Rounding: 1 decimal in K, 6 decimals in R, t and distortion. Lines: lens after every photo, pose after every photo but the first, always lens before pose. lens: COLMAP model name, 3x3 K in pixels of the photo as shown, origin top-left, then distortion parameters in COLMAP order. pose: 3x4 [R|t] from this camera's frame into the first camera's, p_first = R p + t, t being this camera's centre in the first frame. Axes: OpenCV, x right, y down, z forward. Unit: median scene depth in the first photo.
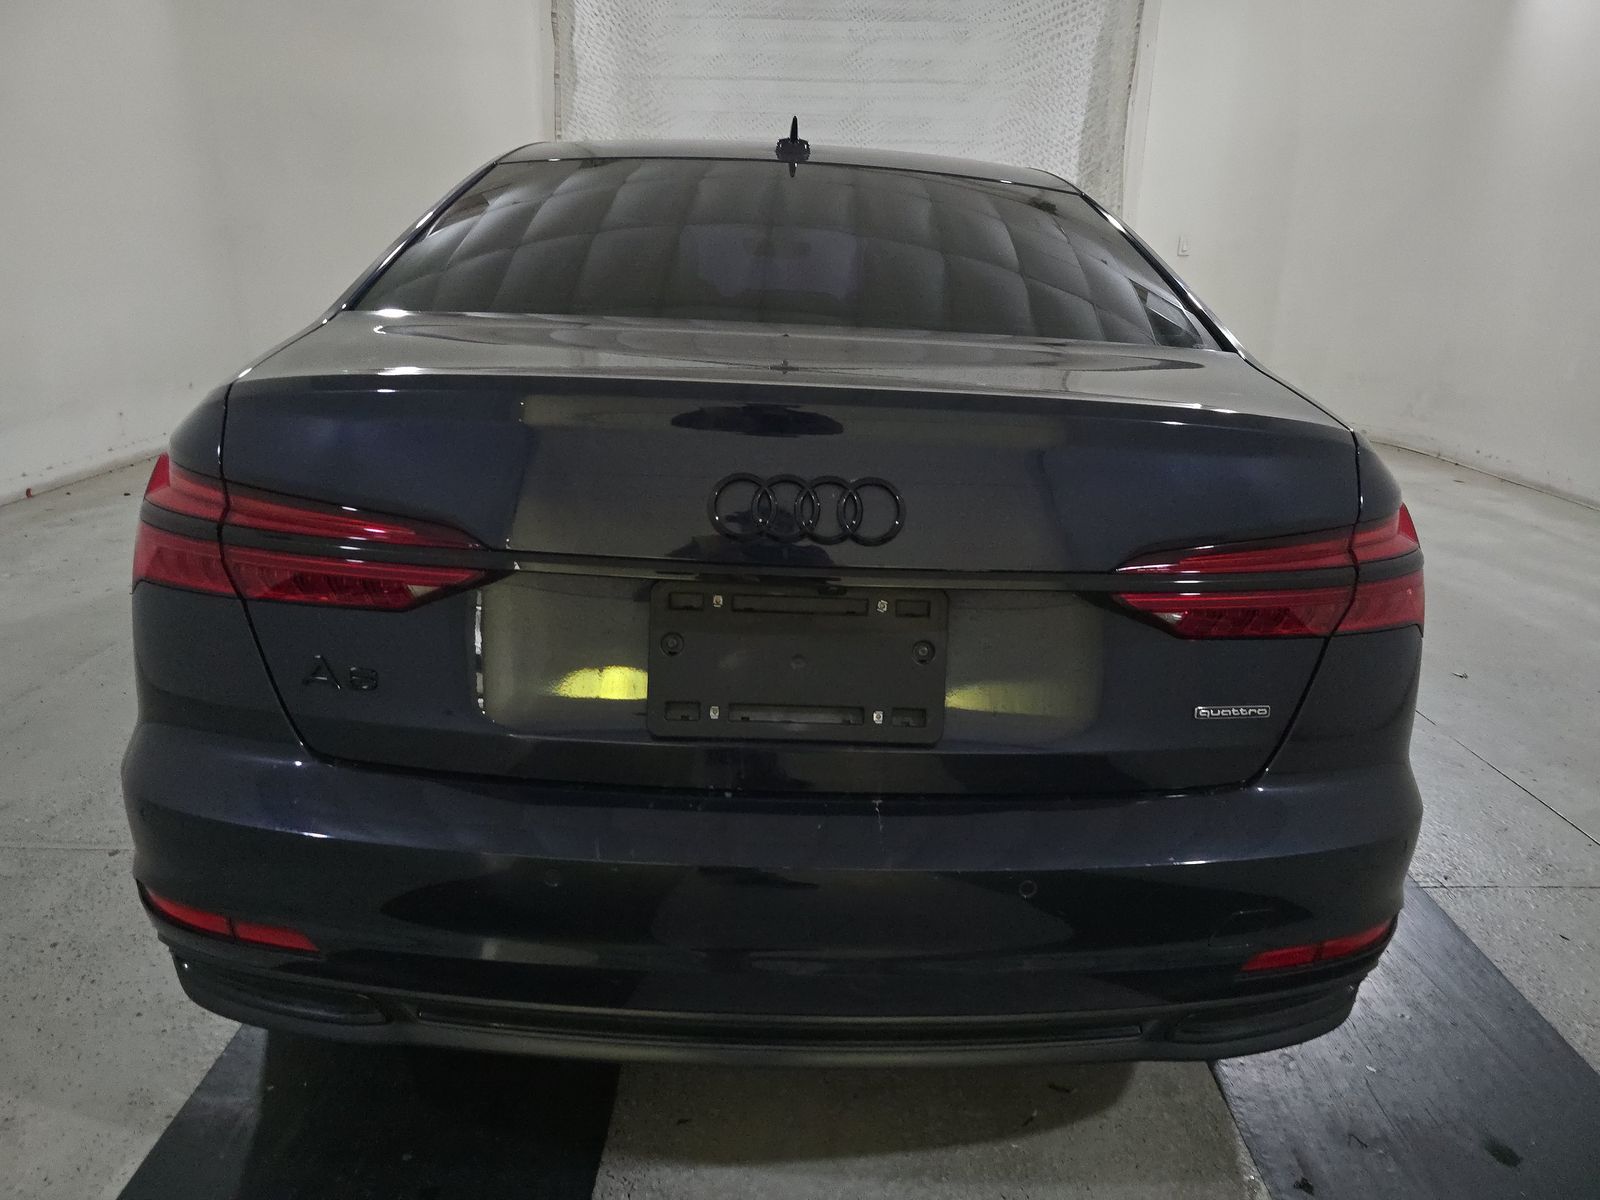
lens RADIAL K [[1099.5, 0, 798.8], [0, 1099.5, 603.5], [0, 0, 1]] dist [0.027841, -0.031148]
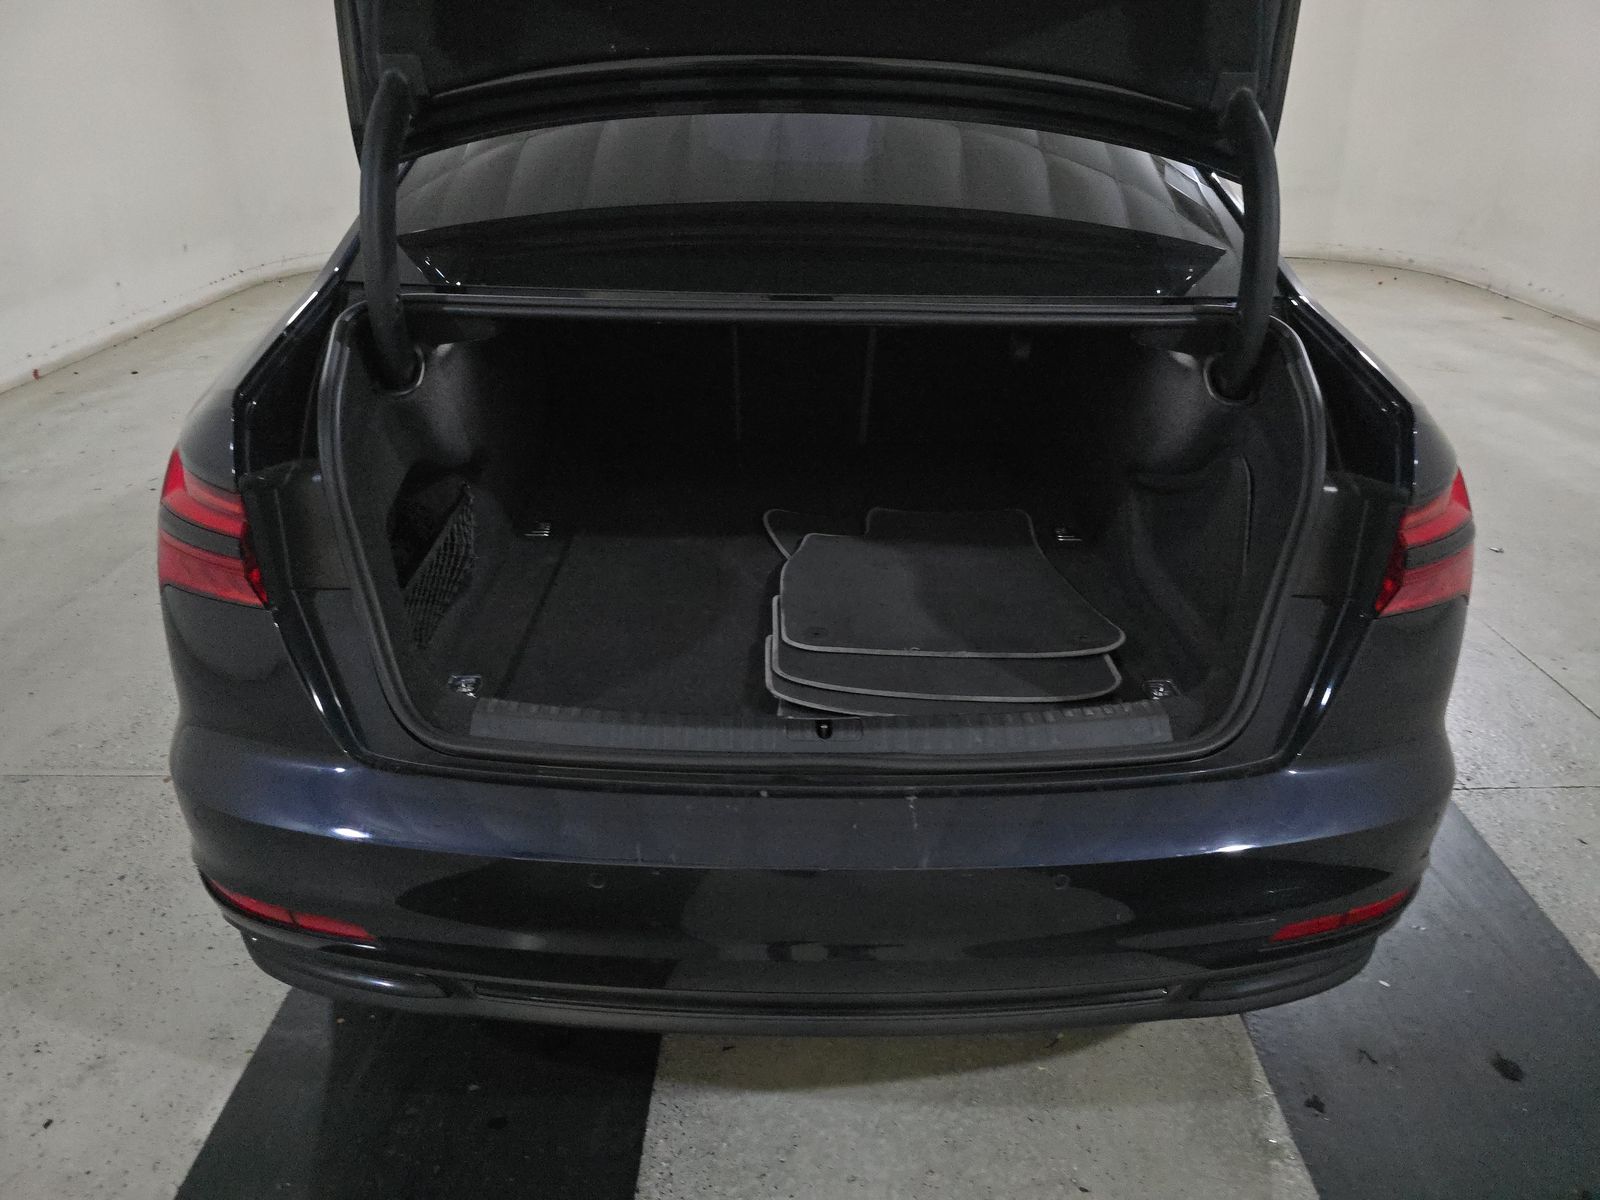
lens RADIAL K [[1099.5, 0, 795.6], [0, 1099.5, 597.5], [0, 0, 1]] dist [0.027841, -0.031148]
pose [[0.999555, -0.020654, -0.021528, -0.007812], [0.023853, 0.986689, 0.160858, -0.129958], [0.017919, -0.161299, 0.986743, 0.022122]]
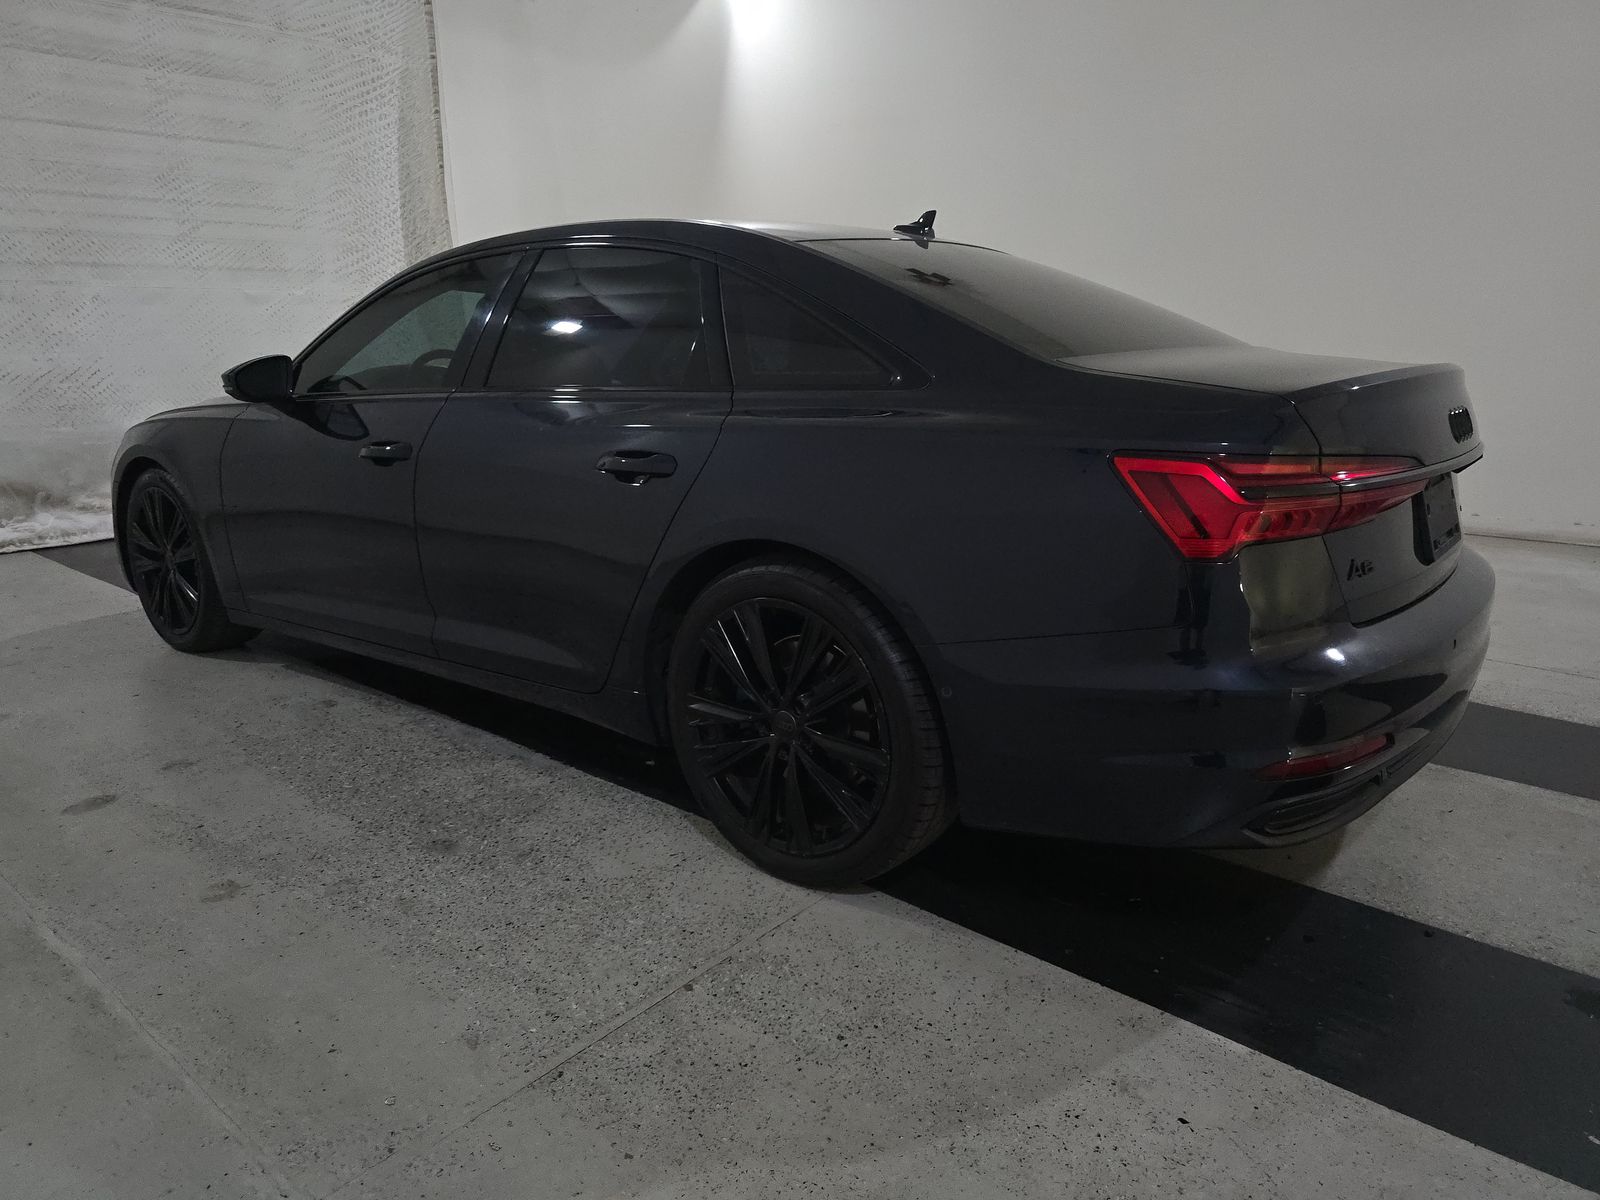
lens RADIAL K [[1099.5, 0, 806.9], [0, 1099.5, 597.6], [0, 0, 1]] dist [0.027841, -0.031148]
pose [[0.642206, -0.207345, 0.737956, -1.606061], [0.254212, 0.965847, 0.050147, -0.127119], [-0.723151, 0.155393, 0.672983, 0.395520]]
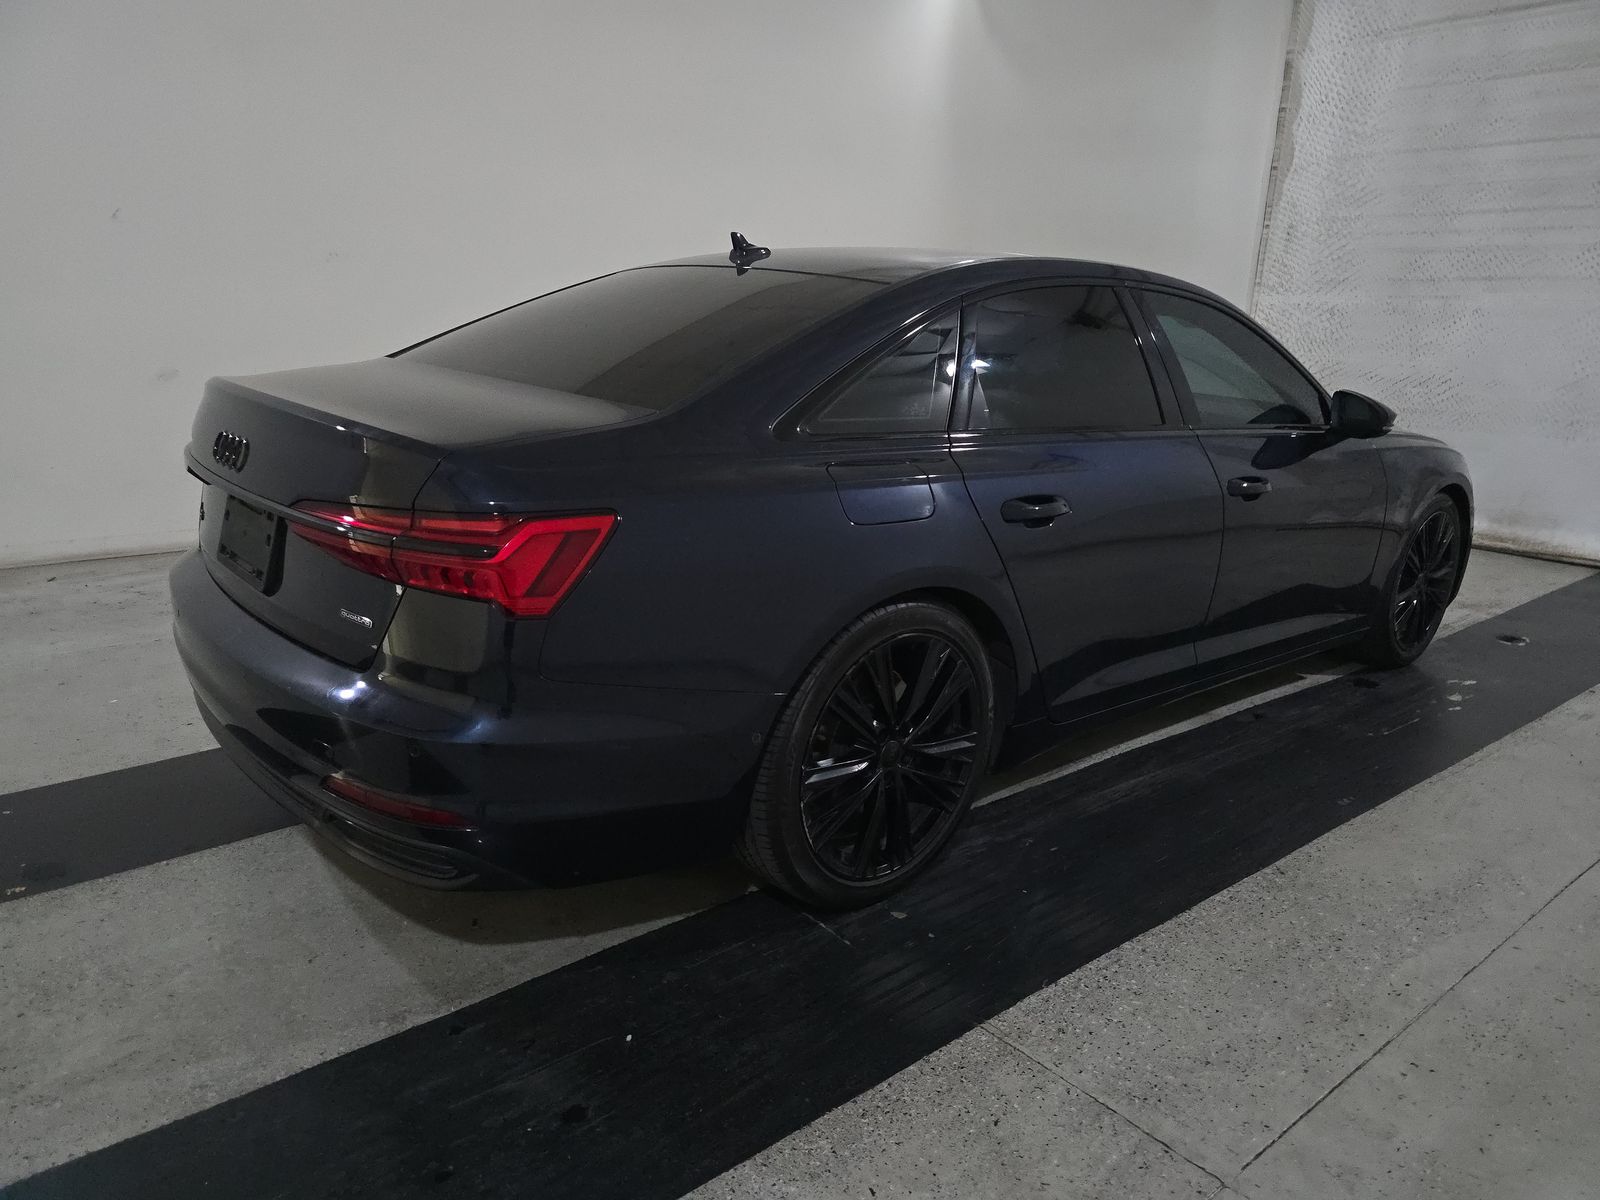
lens RADIAL K [[1099.5, 0, 803.4], [0, 1099.5, 608.4], [0, 0, 1]] dist [0.027841, -0.031148]
pose [[0.630205, 0.189241, -0.753014, 1.546694], [-0.241921, 0.969423, 0.041162, -0.103012], [0.737778, 0.156230, 0.656716, 0.357805]]
